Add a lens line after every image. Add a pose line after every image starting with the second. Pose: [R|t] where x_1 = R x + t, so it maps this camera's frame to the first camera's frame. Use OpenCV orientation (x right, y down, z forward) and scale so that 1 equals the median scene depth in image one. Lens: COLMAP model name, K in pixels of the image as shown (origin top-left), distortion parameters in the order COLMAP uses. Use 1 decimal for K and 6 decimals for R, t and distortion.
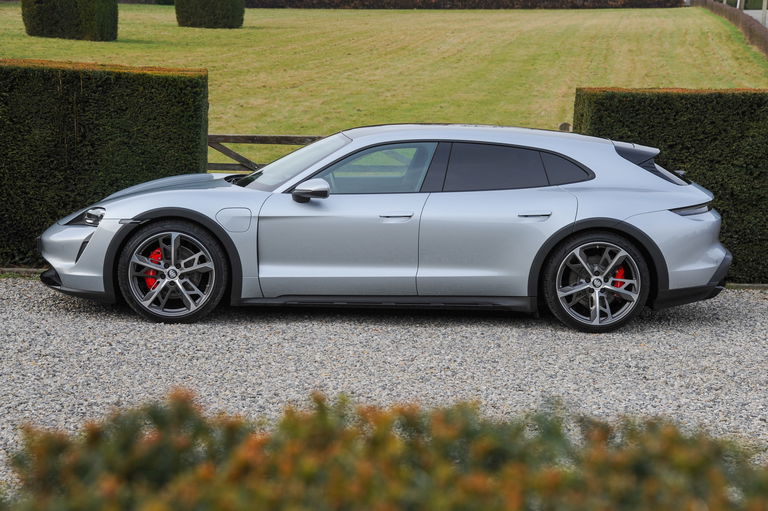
lens RADIAL K [[1664.8, 0, 387.9], [0, 1664.8, 269.8], [0, 0, 1]] dist [0.550653, 0.295148]
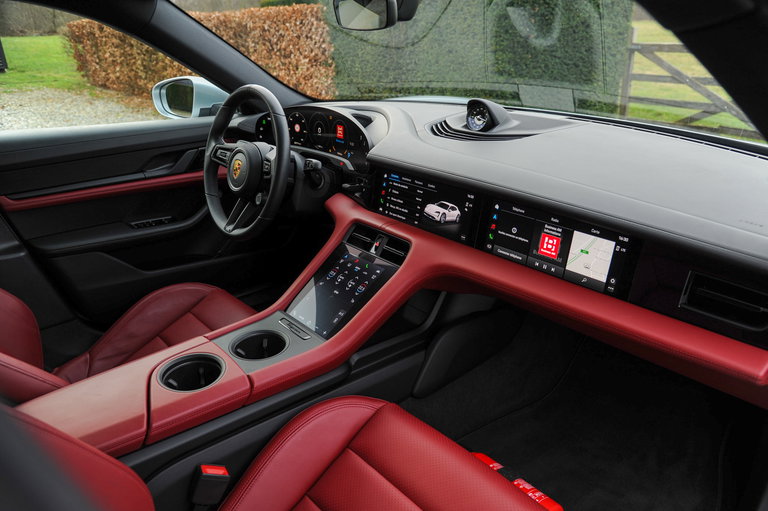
lens RADIAL K [[556.3, 0, 384.0], [0, 556.3, 255.5], [0, 0, 1]] dist [-0.053949, 0.004982]
pose [[0.609663, 0.273179, -0.744100, 0.079581], [-0.087166, 0.956149, 0.279610, -0.043826], [0.787853, -0.105608, 0.606740, 0.773507]]
